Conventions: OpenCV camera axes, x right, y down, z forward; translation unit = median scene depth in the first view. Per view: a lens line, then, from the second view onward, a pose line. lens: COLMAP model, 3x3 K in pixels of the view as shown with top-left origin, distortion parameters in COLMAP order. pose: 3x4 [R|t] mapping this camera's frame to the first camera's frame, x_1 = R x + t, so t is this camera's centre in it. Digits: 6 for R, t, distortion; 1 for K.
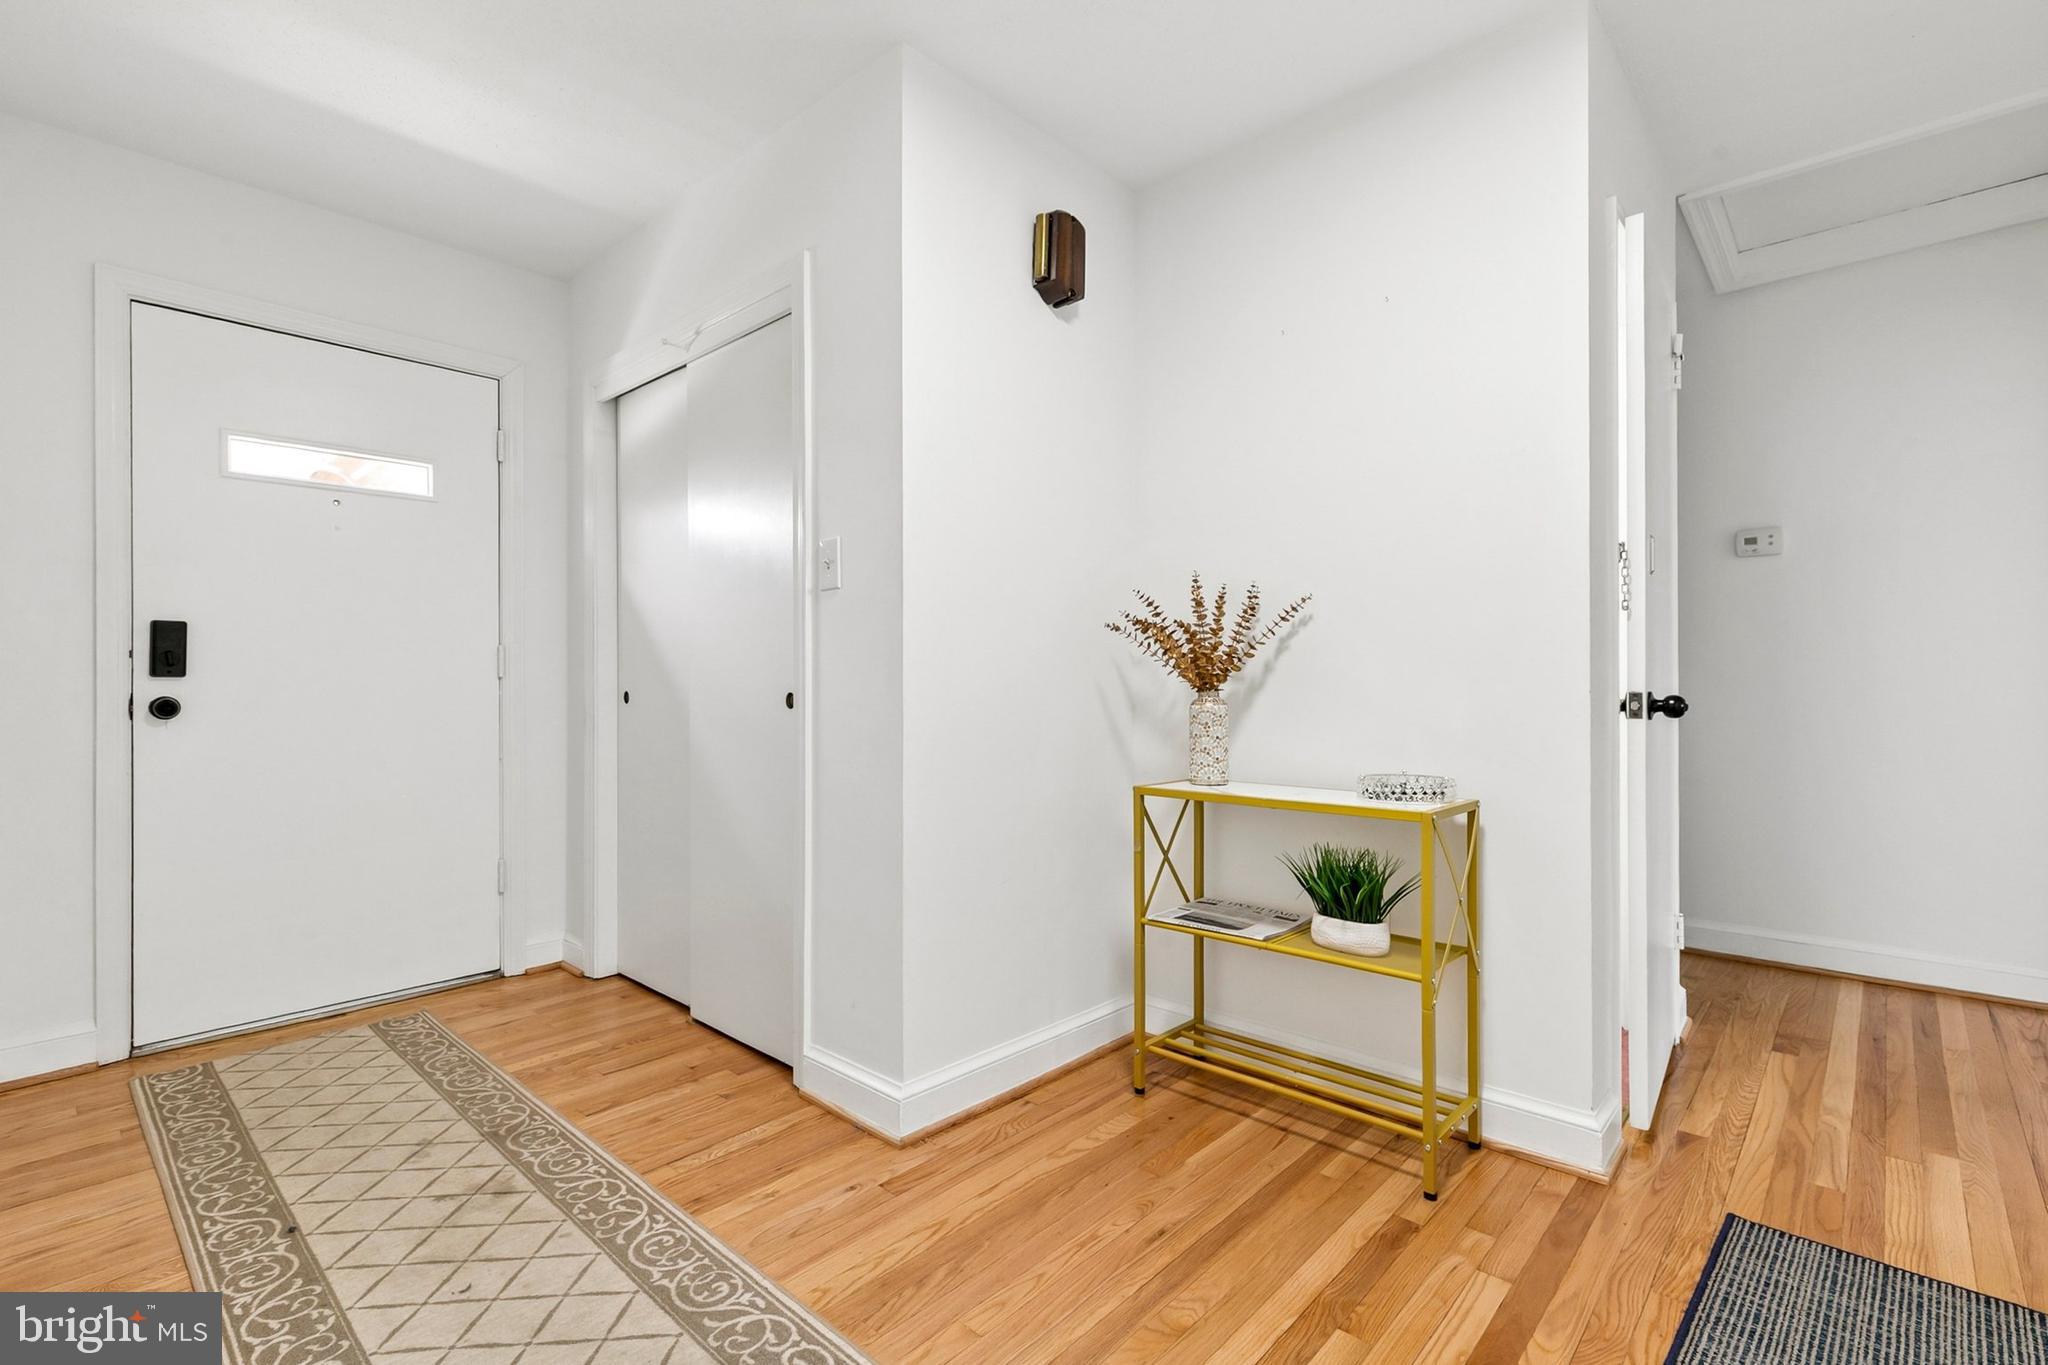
lens RADIAL K [[933.2, 0, 1021.1], [0, 933.2, 680.9], [0, 0, 1]] dist [0.011273, -0.004585]
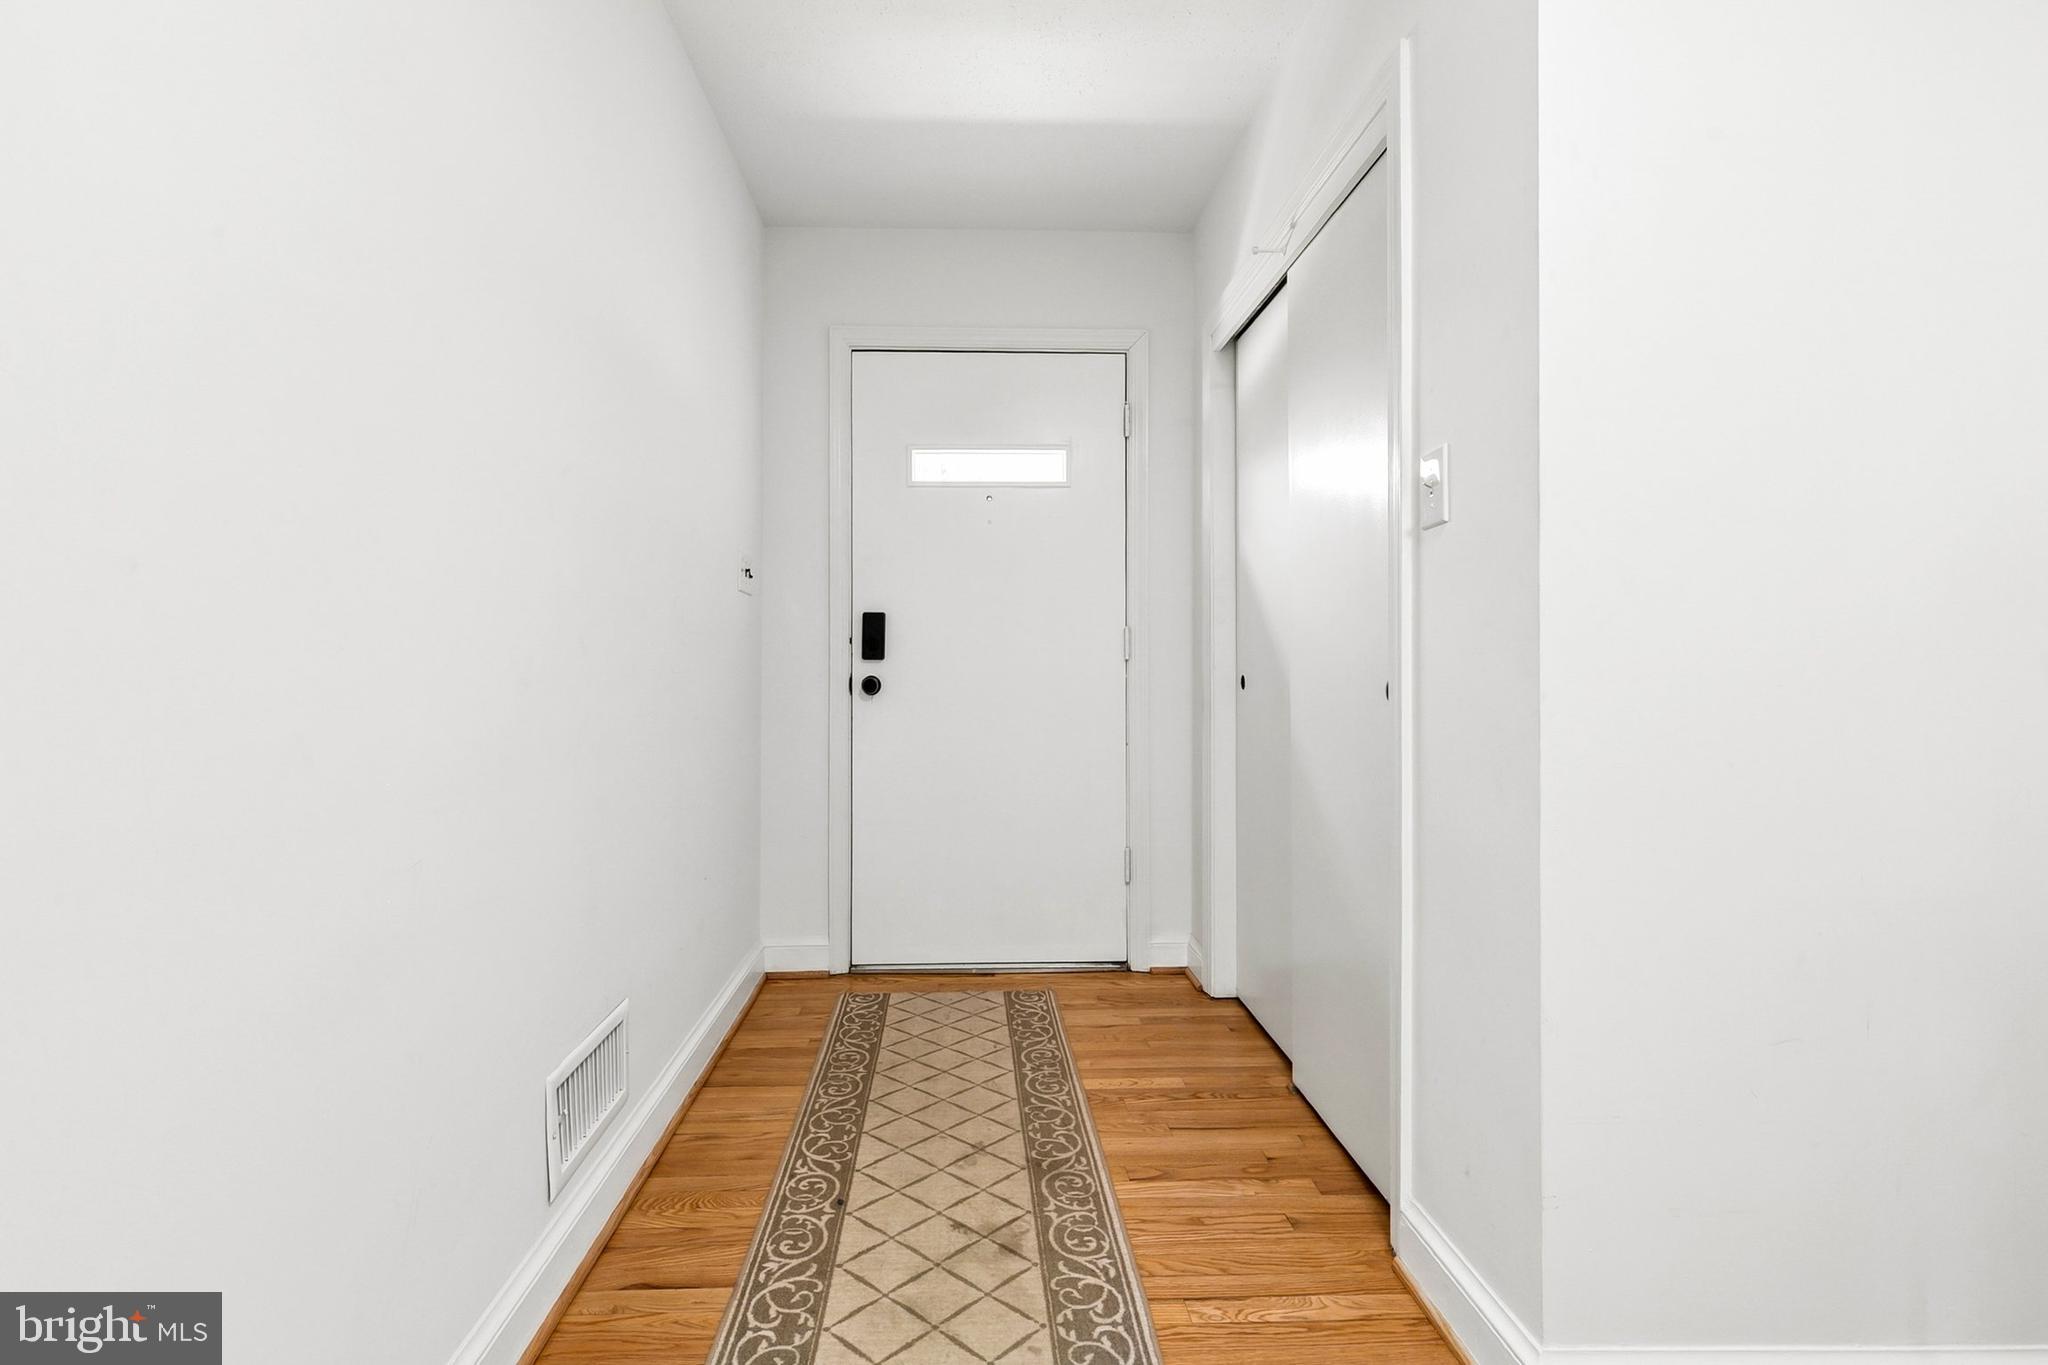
lens RADIAL K [[933.2, 0, 998.1], [0, 933.2, 655.8], [0, 0, 1]] dist [0.011273, -0.004585]
pose [[0.701026, -0.004528, -0.713122, 0.050154], [-0.001765, 0.999966, -0.008085, 0.000589], [0.713134, 0.006926, 0.700994, 0.294690]]
